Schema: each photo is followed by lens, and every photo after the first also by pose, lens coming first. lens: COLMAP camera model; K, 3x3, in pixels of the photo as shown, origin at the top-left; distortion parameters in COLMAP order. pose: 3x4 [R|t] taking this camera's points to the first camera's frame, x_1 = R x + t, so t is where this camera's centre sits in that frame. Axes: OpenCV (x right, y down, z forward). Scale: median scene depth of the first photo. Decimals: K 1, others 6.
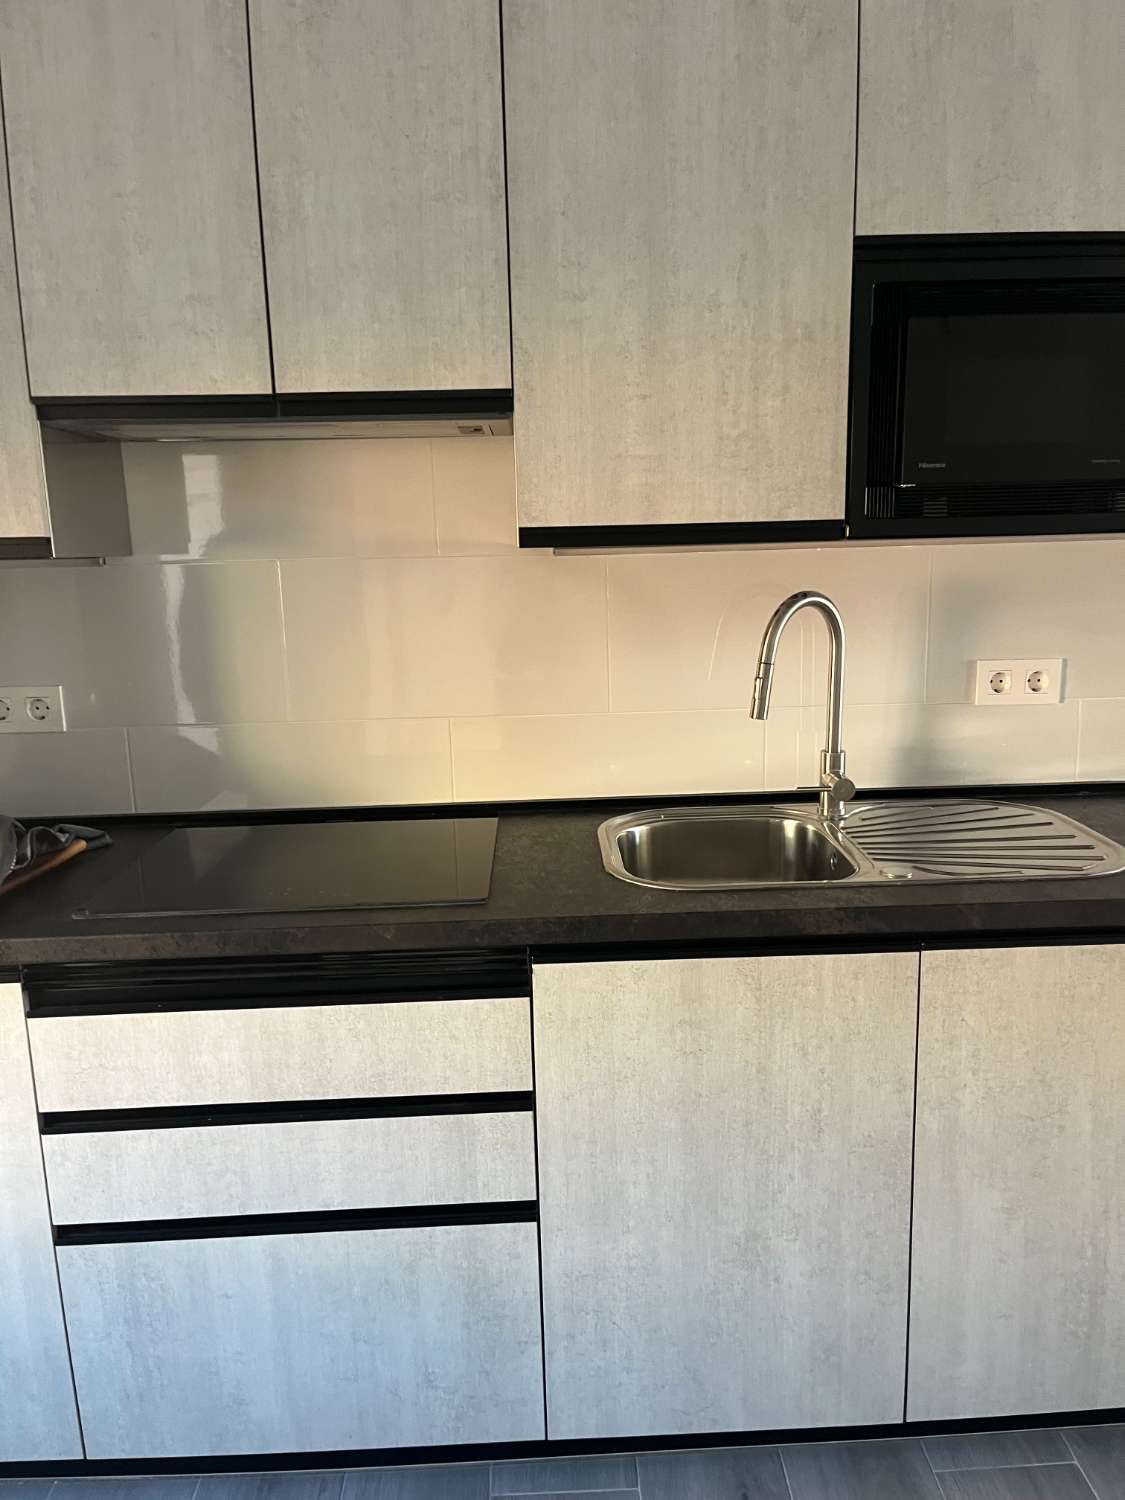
lens RADIAL K [[1136.5, 0, 558.5], [0, 1136.5, 758.4], [0, 0, 1]] dist [0.060790, -0.080700]
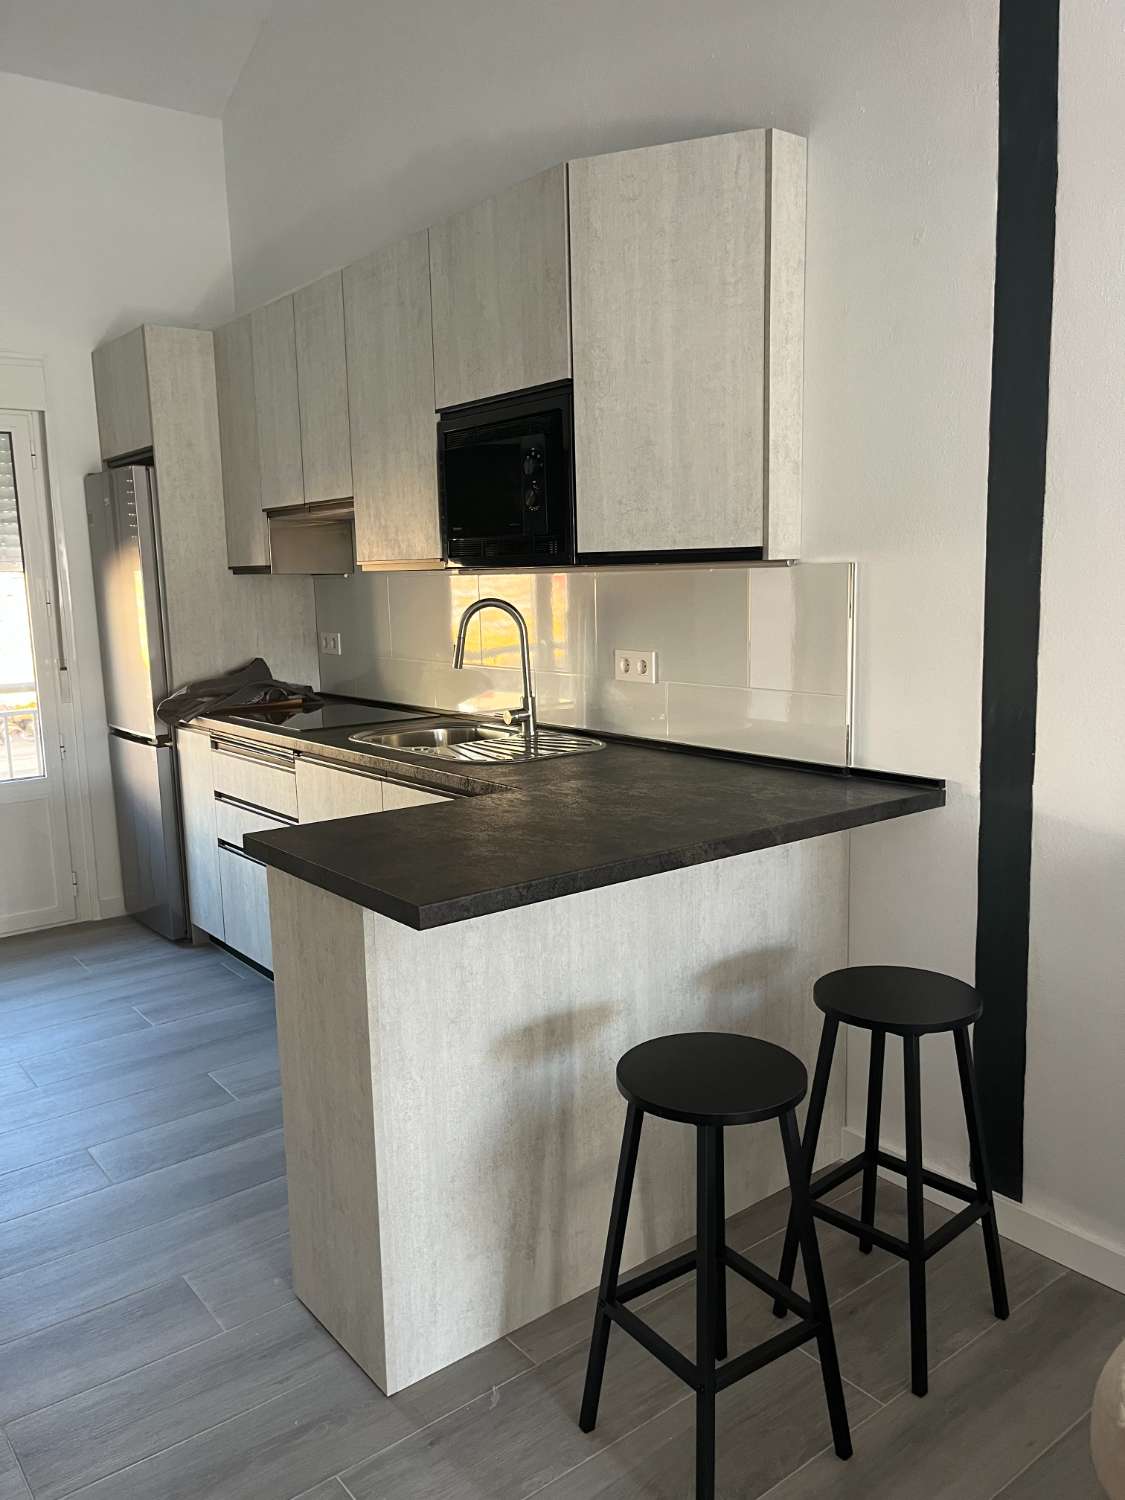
lens RADIAL K [[1136.5, 0, 558.5], [0, 1136.5, 758.4], [0, 0, 1]] dist [0.060790, -0.080700]
pose [[0.583286, 0.142448, -0.799679, 1.968336], [-0.152766, 0.986172, 0.064241, -0.037649], [0.797772, 0.084693, 0.596982, 0.078862]]
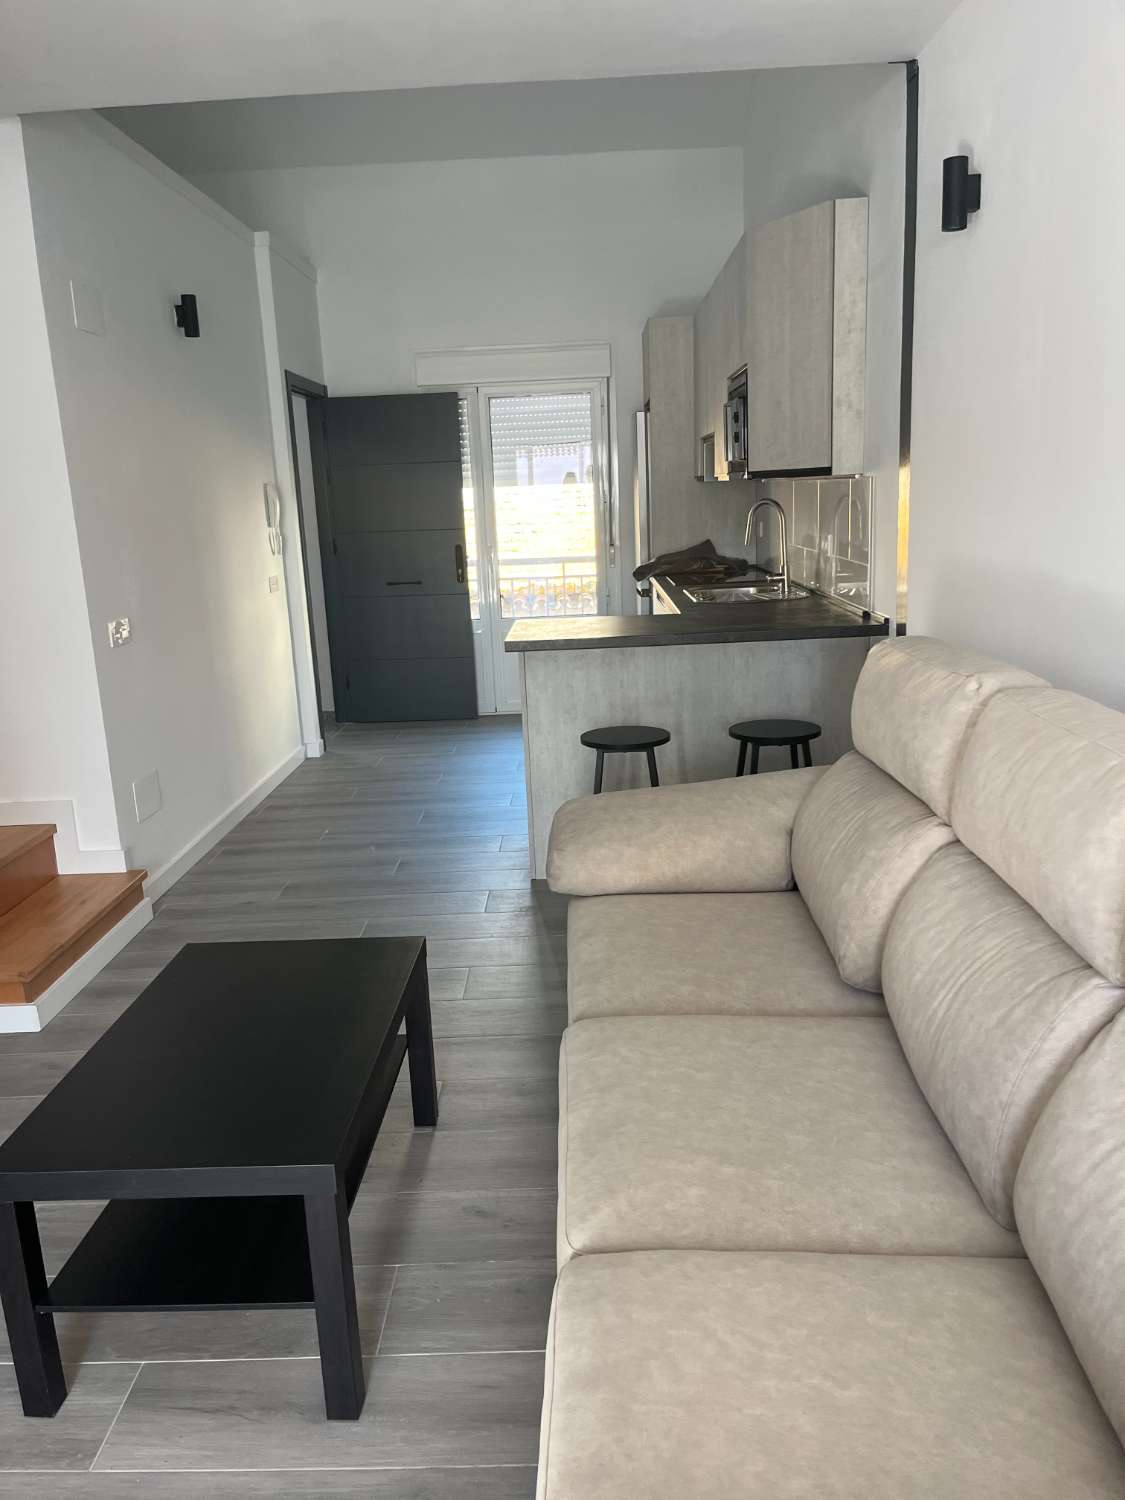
lens RADIAL K [[1136.5, 0, 558.5], [0, 1136.5, 758.4], [0, 0, 1]] dist [0.060790, -0.080700]
pose [[-0.058878, 0.257864, -0.964386, 3.432825], [-0.153511, 0.952232, 0.263986, -0.232148], [0.986391, 0.163586, -0.016480, 0.788471]]
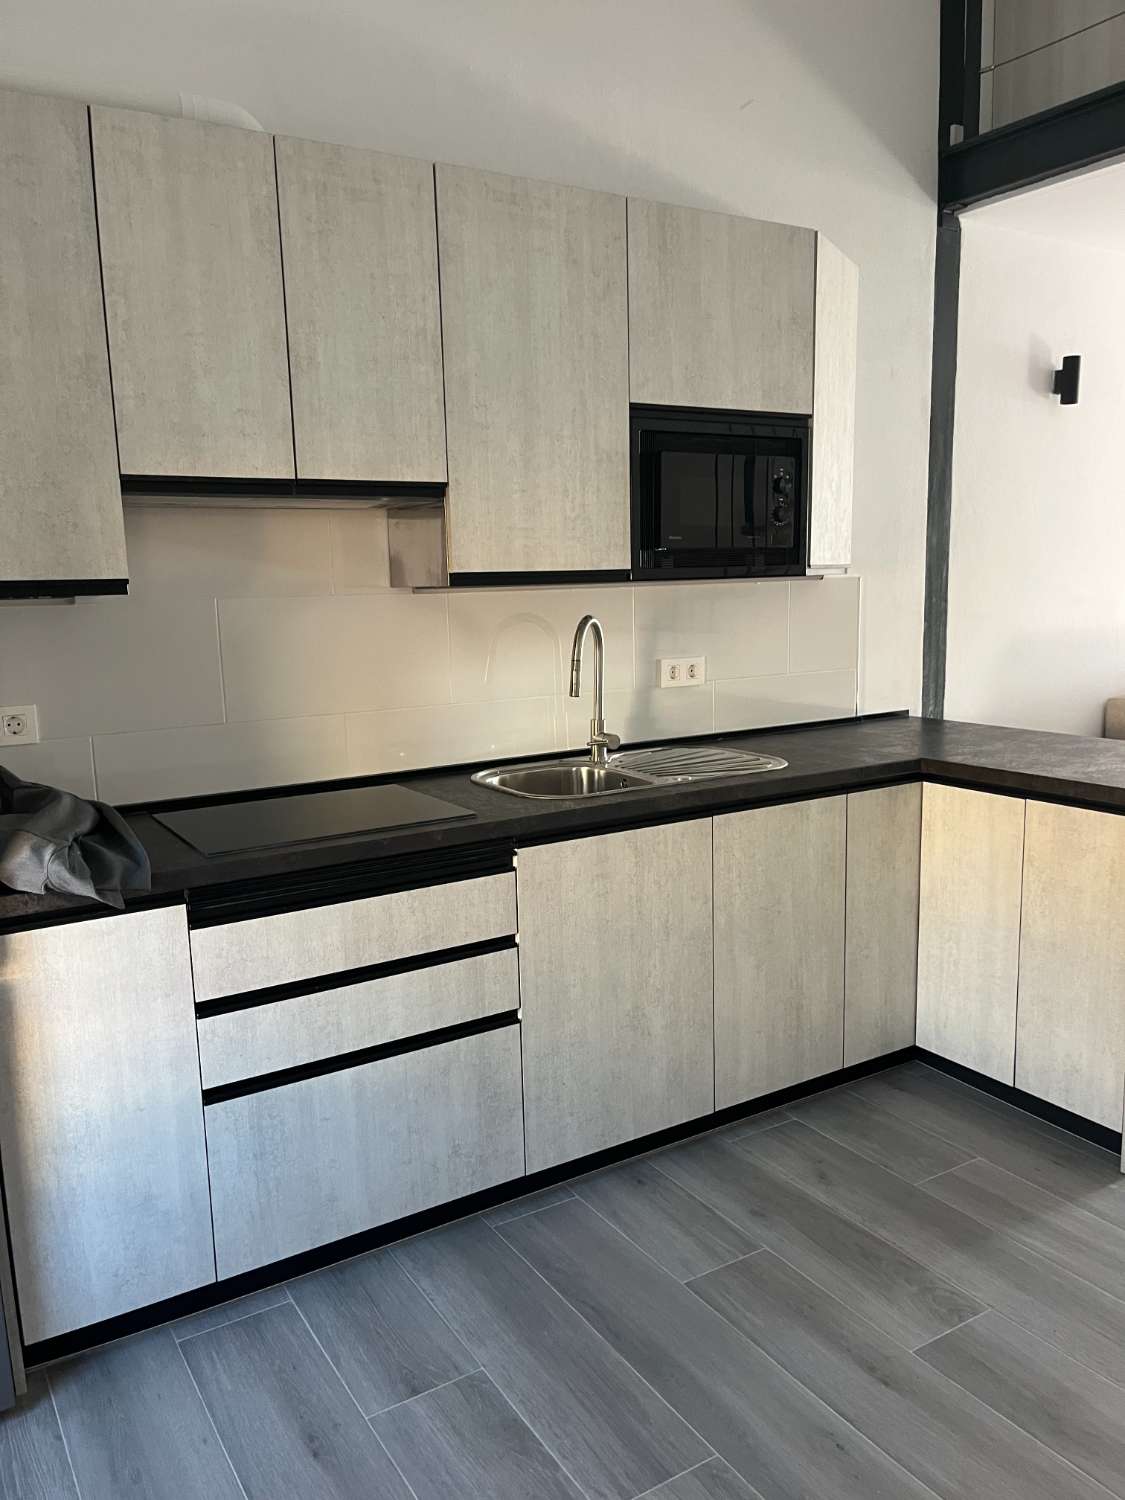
lens RADIAL K [[1136.5, 0, 558.5], [0, 1136.5, 758.4], [0, 0, 1]] dist [0.060790, -0.080700]
pose [[0.870977, -0.076083, 0.485397, -0.685041], [0.101066, 0.994554, -0.025457, 0.097603], [-0.480817, 0.071229, 0.873923, -0.379668]]
